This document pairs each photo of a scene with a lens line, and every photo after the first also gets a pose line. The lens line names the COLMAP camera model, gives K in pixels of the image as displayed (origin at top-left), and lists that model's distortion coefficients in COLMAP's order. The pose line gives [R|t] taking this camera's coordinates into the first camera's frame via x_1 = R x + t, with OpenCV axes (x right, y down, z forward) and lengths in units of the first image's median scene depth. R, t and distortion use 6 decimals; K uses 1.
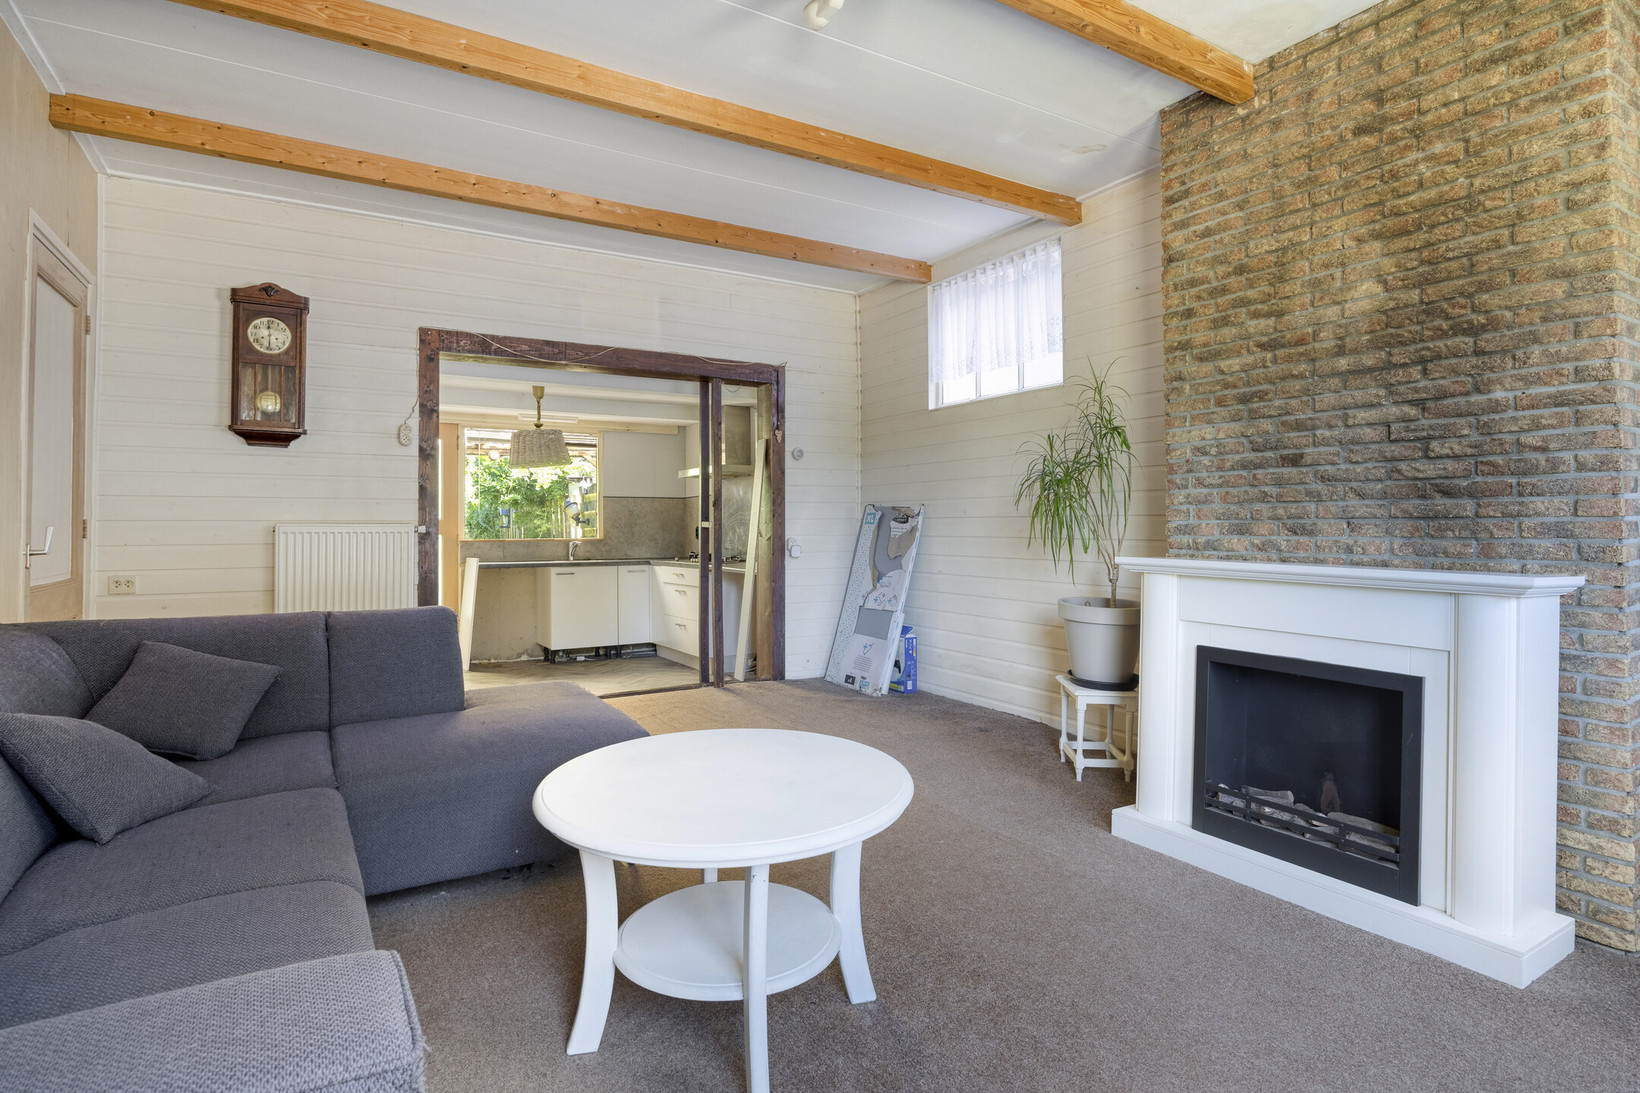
lens RADIAL K [[842.6, 0, 814.8], [0, 842.6, 517.7], [0, 0, 1]] dist [-0.006481, -0.000962]
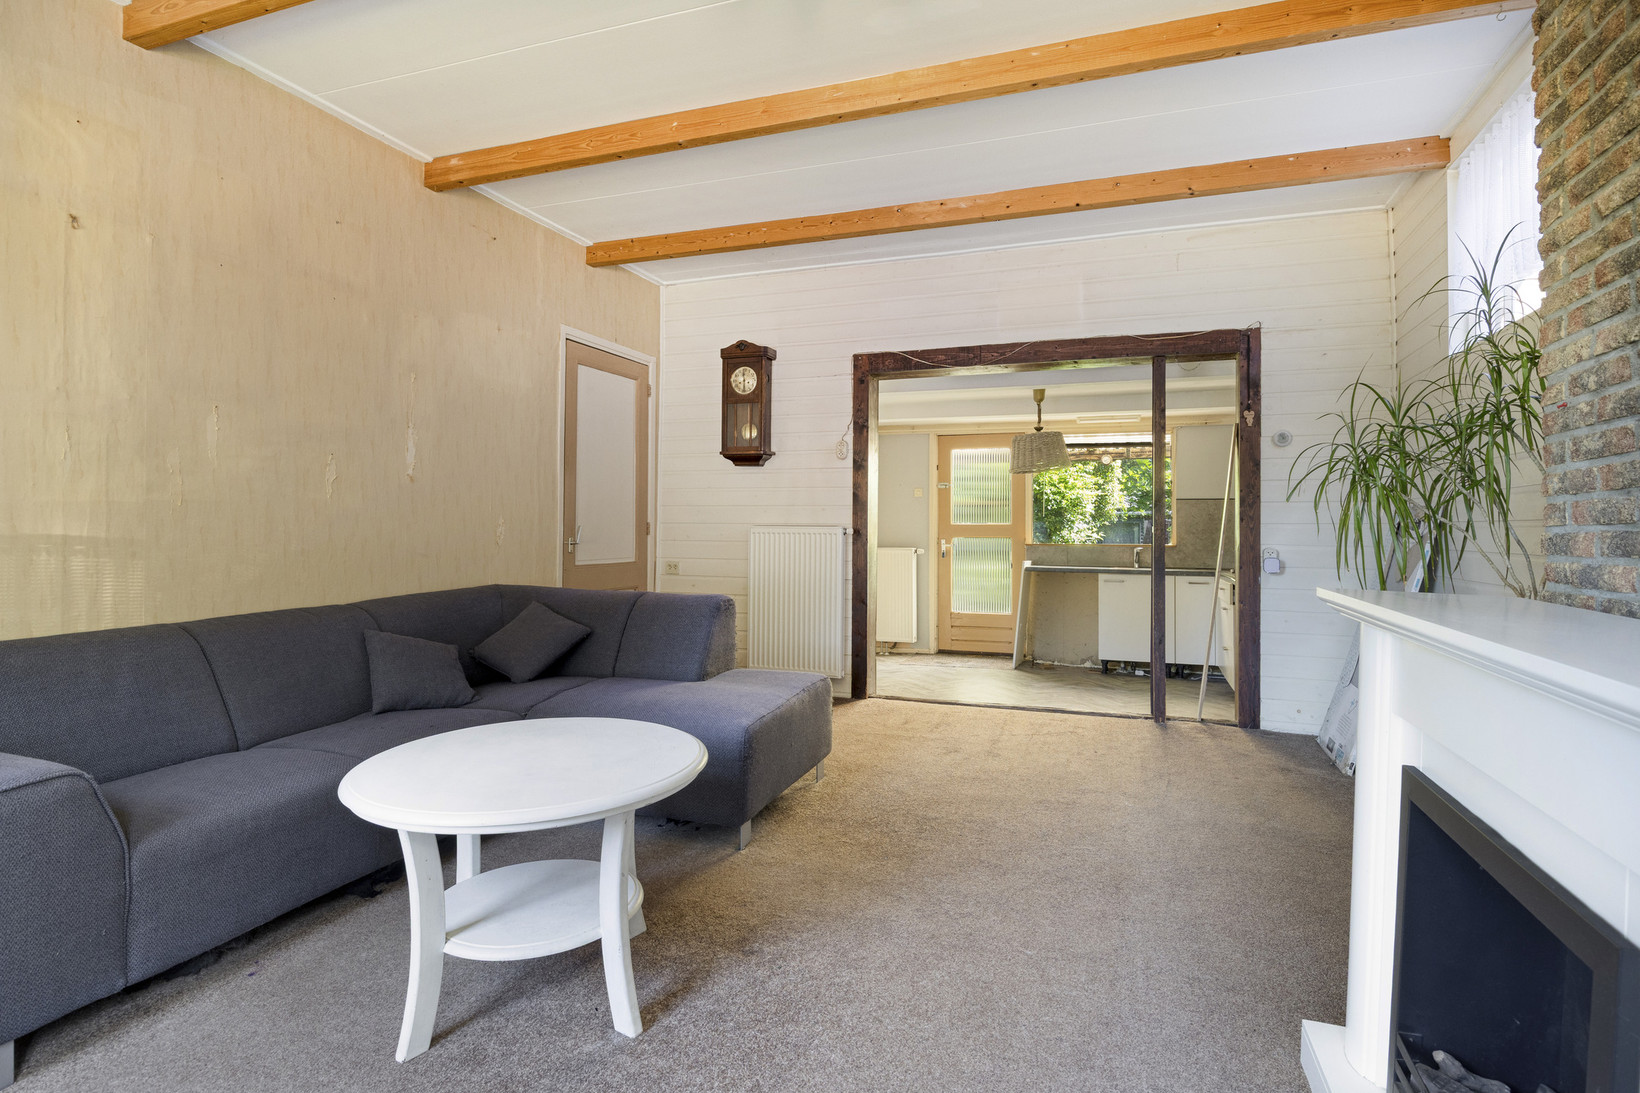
lens RADIAL K [[842.6, 0, 821.9], [0, 842.6, 521.6], [0, 0, 1]] dist [-0.006481, -0.000962]
pose [[0.629594, 0.001002, -0.776924, 0.308093], [-0.002395, 0.999997, -0.000651, 0.001077], [0.776921, 0.002270, 0.629594, 0.192727]]
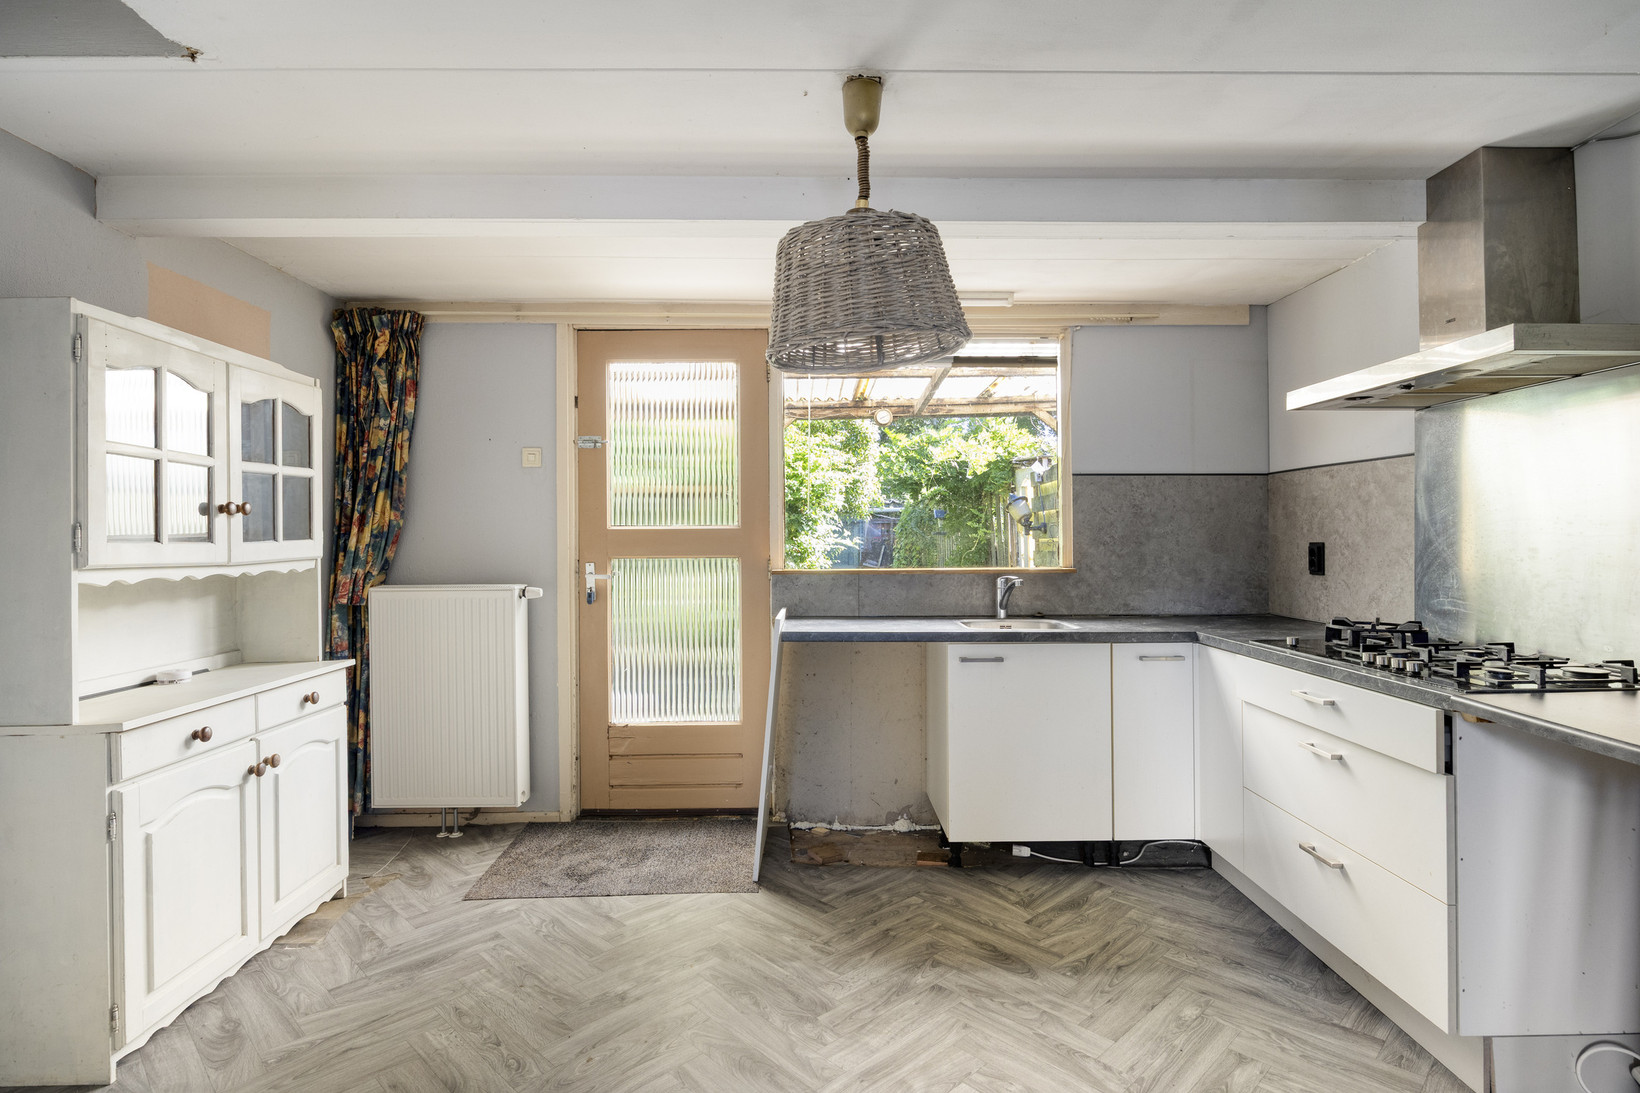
lens RADIAL K [[842.6, 0, 822.4], [0, 842.6, 520.9], [0, 0, 1]] dist [-0.006481, -0.000962]
pose [[0.863965, -0.003226, -0.503541, -0.205505], [0.003850, 0.999993, 0.000199, -0.001712], [0.503537, -0.002110, 0.863971, 0.797803]]
